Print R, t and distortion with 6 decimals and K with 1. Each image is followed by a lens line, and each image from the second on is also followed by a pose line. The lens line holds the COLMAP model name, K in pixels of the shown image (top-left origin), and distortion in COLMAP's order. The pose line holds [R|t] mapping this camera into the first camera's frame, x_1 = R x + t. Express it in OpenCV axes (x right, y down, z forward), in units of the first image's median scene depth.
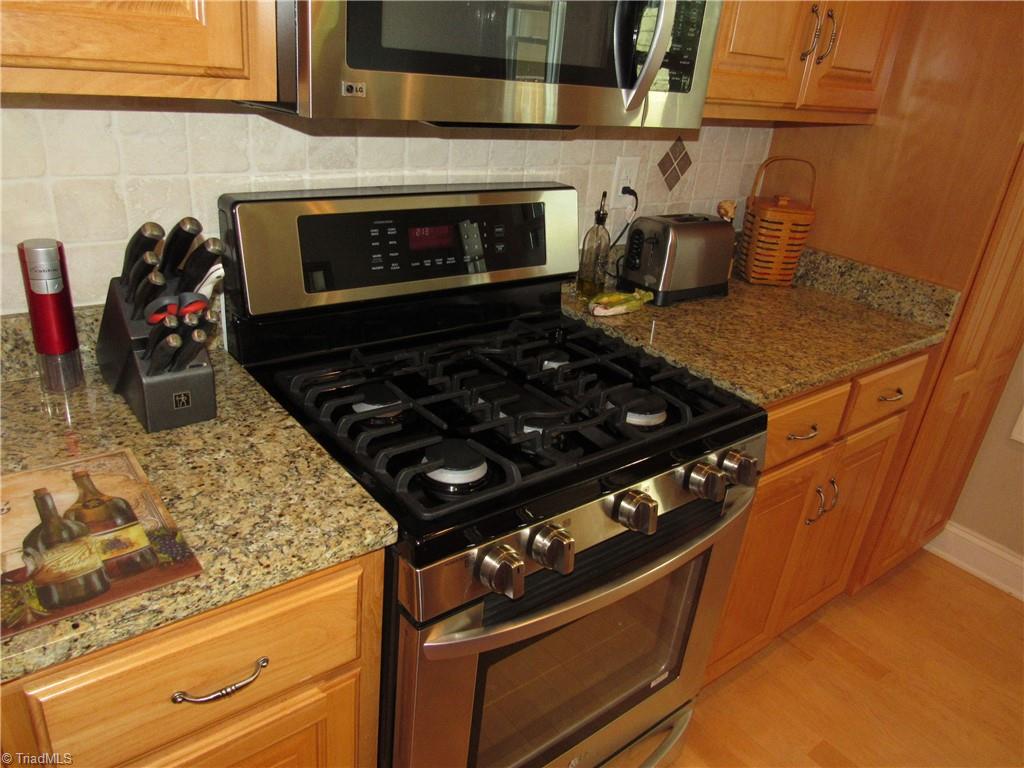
lens RADIAL K [[731.1, 0, 514.4], [0, 731.1, 388.4], [0, 0, 1]] dist [-0.028495, 0.017434]
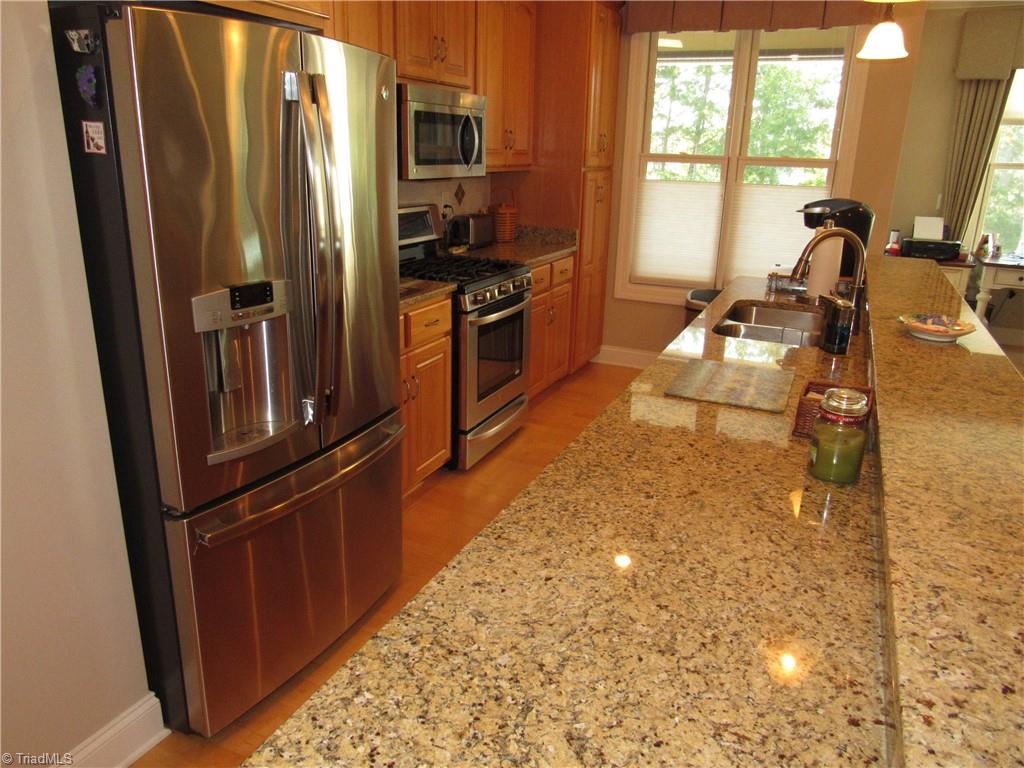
lens RADIAL K [[731.1, 0, 509.7], [0, 731.1, 379.4], [0, 0, 1]] dist [-0.028495, 0.017434]
pose [[0.888966, -0.205774, 0.409140, -0.768606], [0.245335, 0.968345, -0.046034, 0.444178], [-0.386716, 0.141299, 0.911309, -1.191046]]
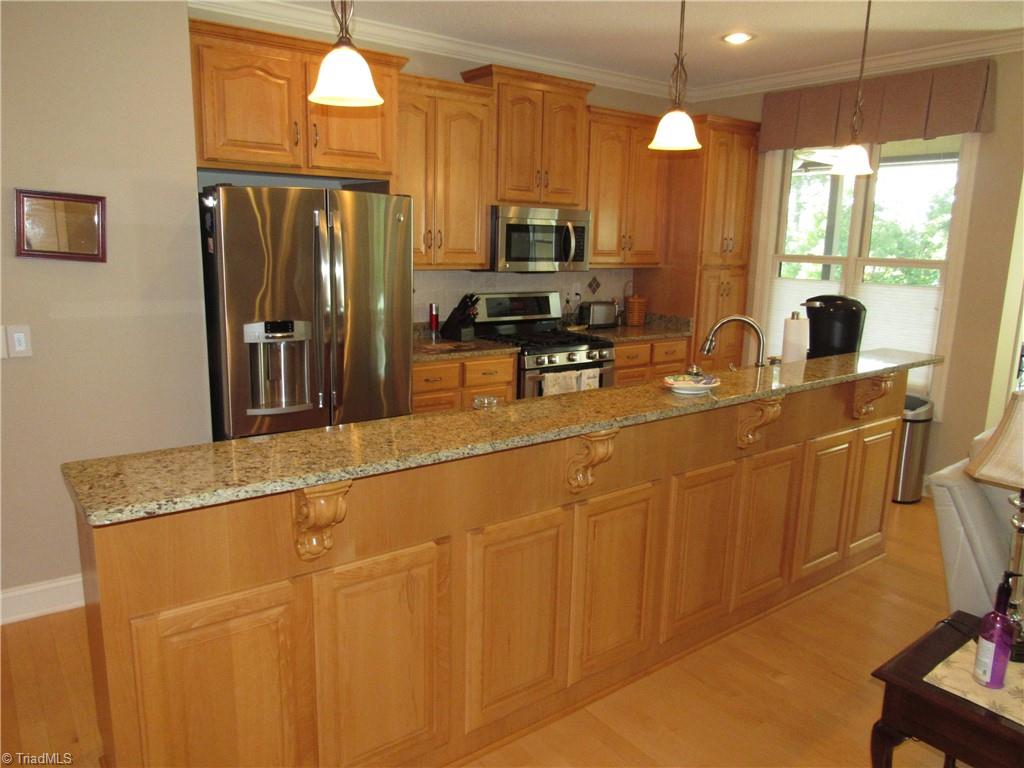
lens RADIAL K [[731.1, 0, 512.5], [0, 731.1, 386.2], [0, 0, 1]] dist [-0.028495, 0.017434]
pose [[0.997149, -0.065804, -0.036924, -0.024938], [0.055305, 0.970266, -0.235639, 0.805567], [0.051332, 0.232925, 0.971139, -1.880432]]
